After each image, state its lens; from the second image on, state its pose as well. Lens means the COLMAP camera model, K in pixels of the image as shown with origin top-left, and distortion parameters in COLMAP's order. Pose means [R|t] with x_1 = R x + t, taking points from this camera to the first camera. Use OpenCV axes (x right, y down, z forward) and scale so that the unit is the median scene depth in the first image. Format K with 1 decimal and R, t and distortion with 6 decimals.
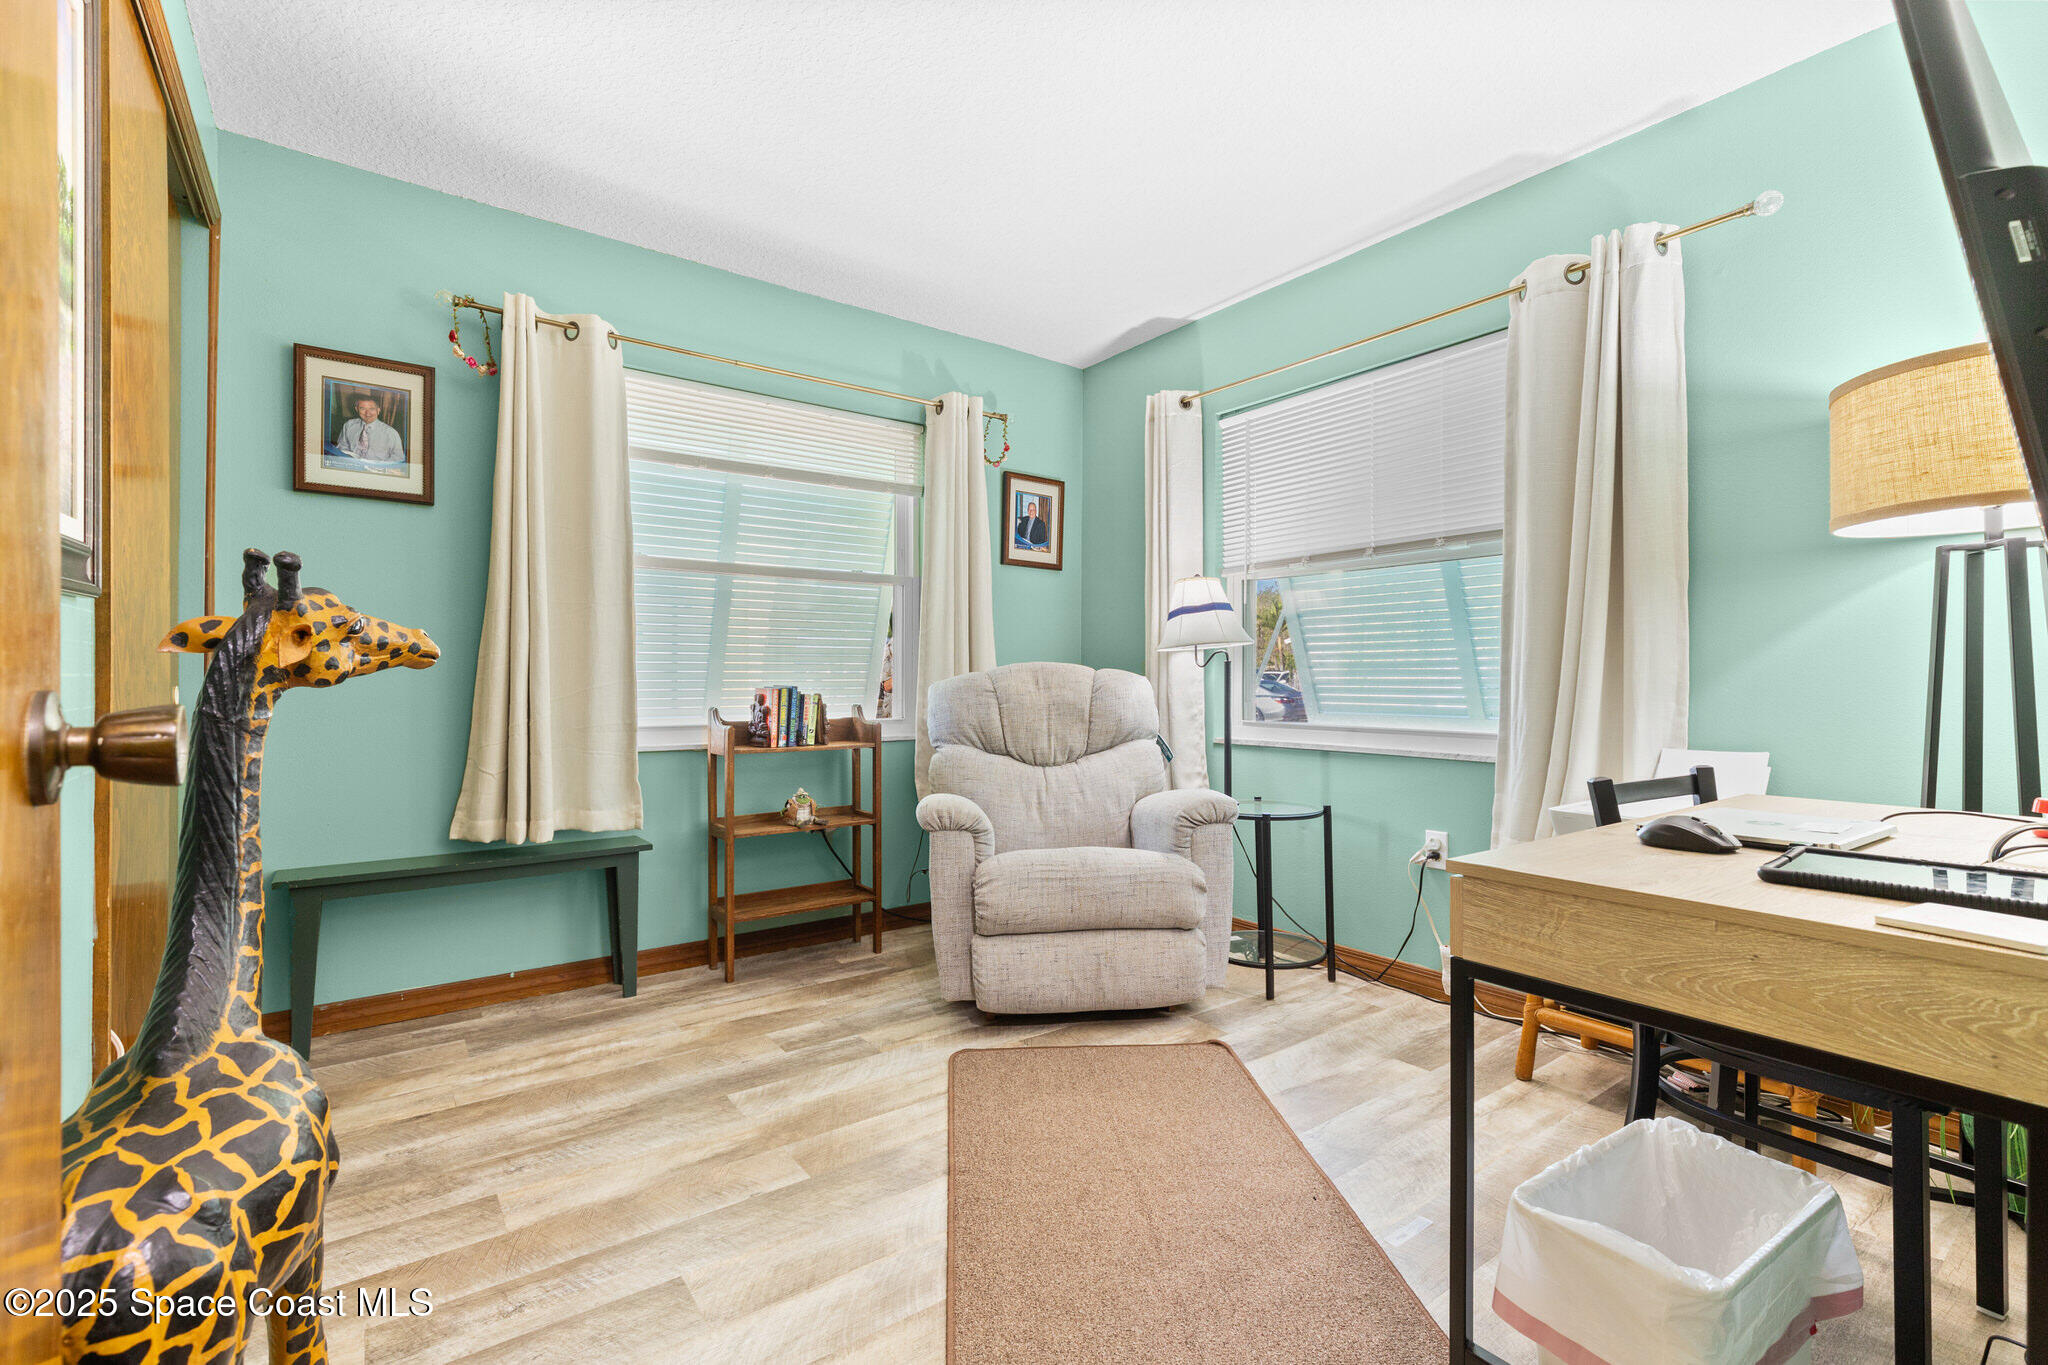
lens RADIAL K [[923.3, 0, 1034.4], [0, 923.3, 683.6], [0, 0, 1]] dist [0.001701, -0.000070]
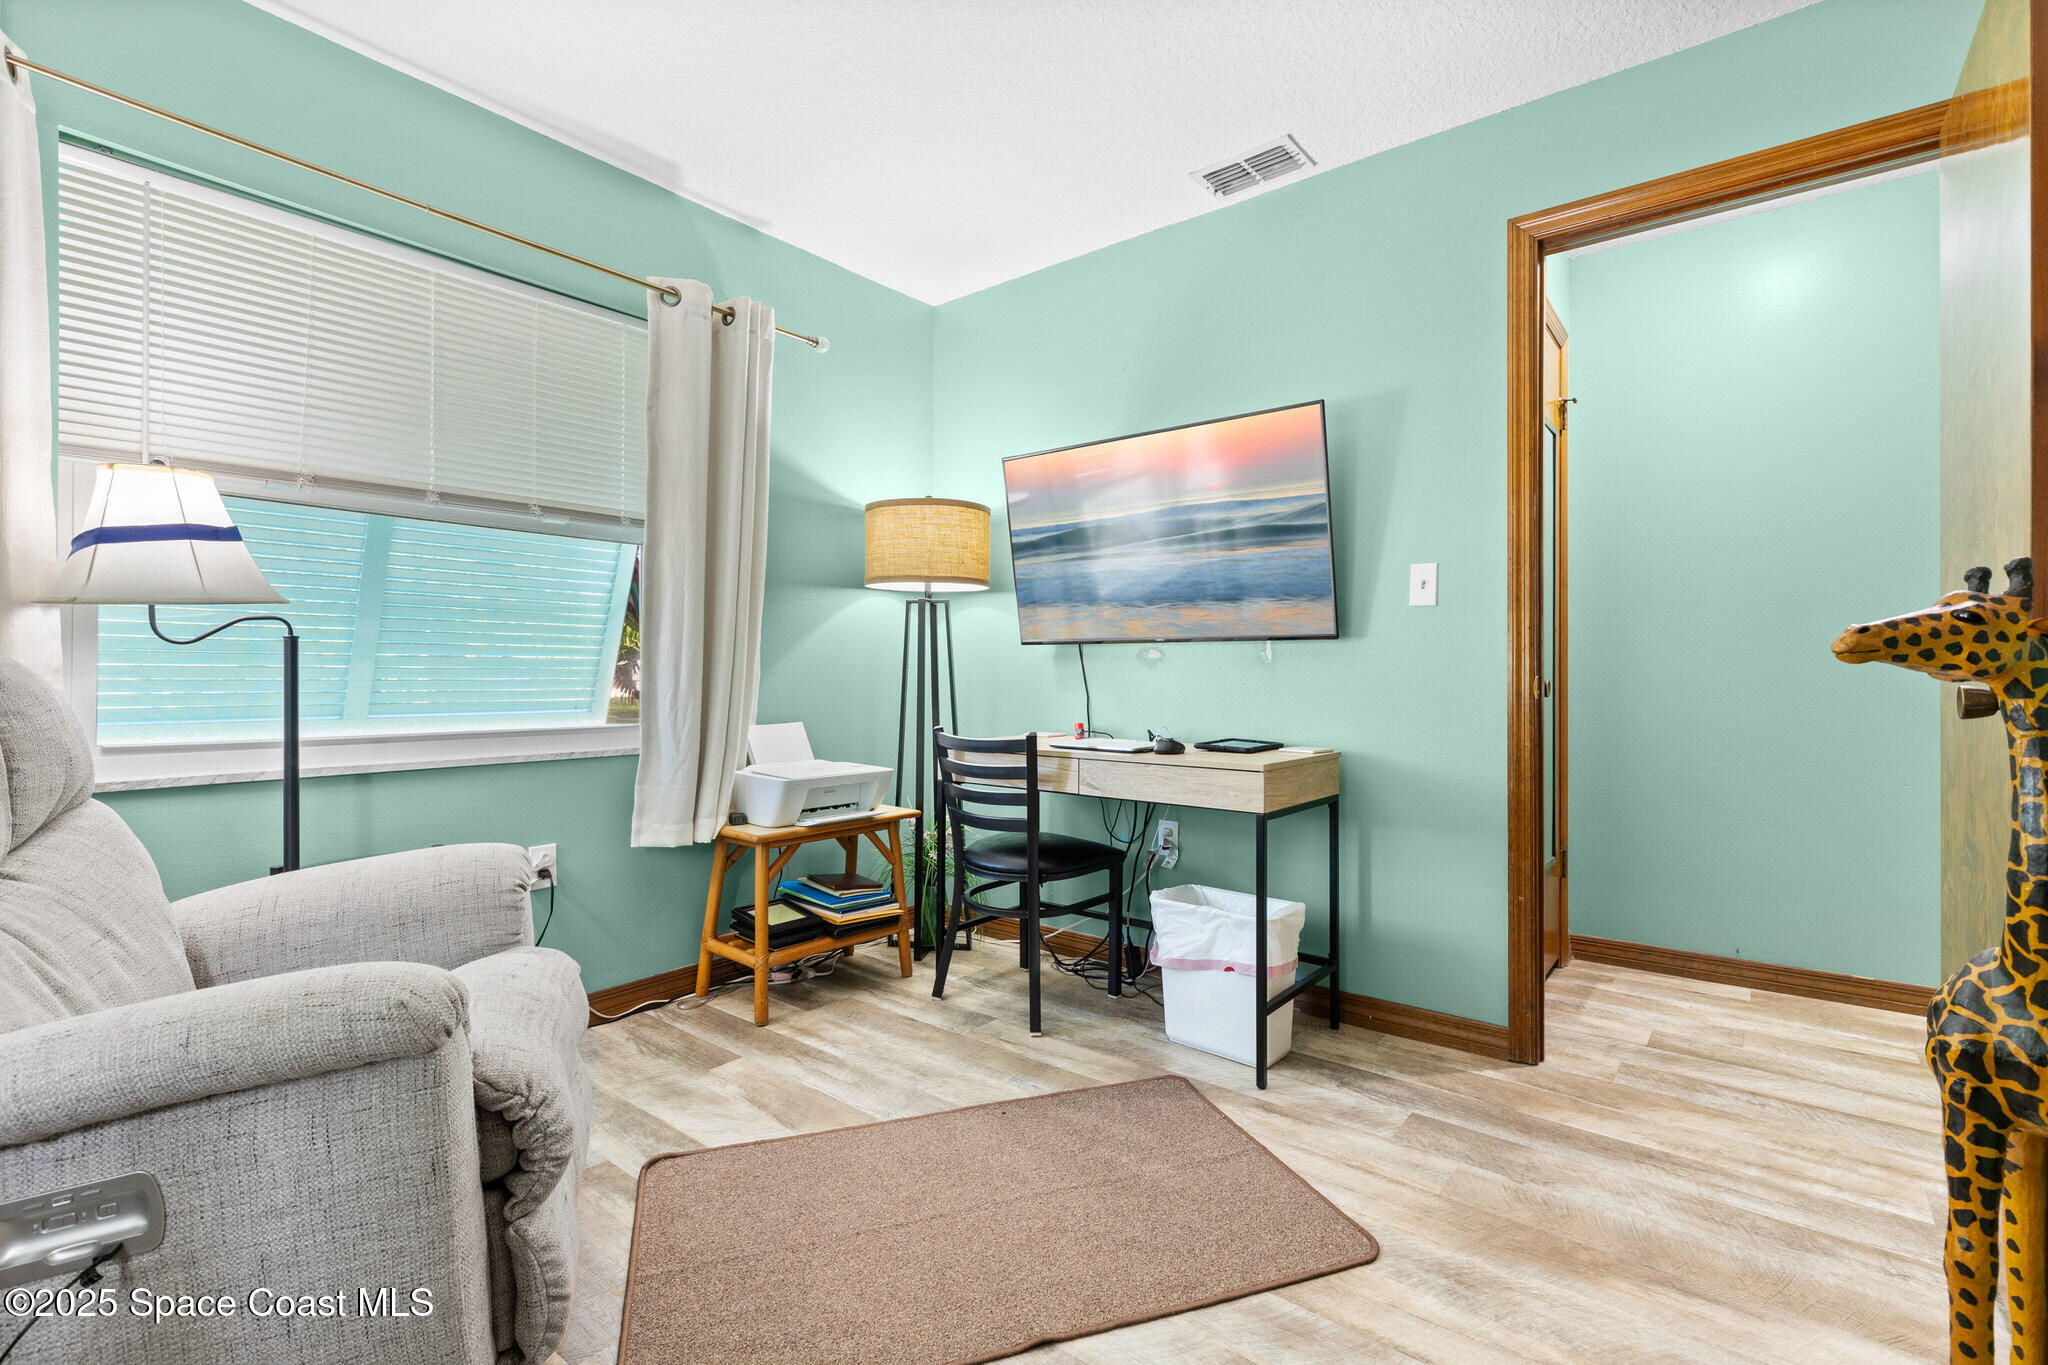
lens RADIAL K [[923.3, 0, 1032.9], [0, 923.3, 669.0], [0, 0, 1]] dist [0.001701, -0.000070]
pose [[-0.263610, 0.002205, 0.964627, -0.575486], [-0.000783, 0.999997, -0.002499, -0.003557], [-0.964629, -0.001414, -0.263607, 0.872386]]
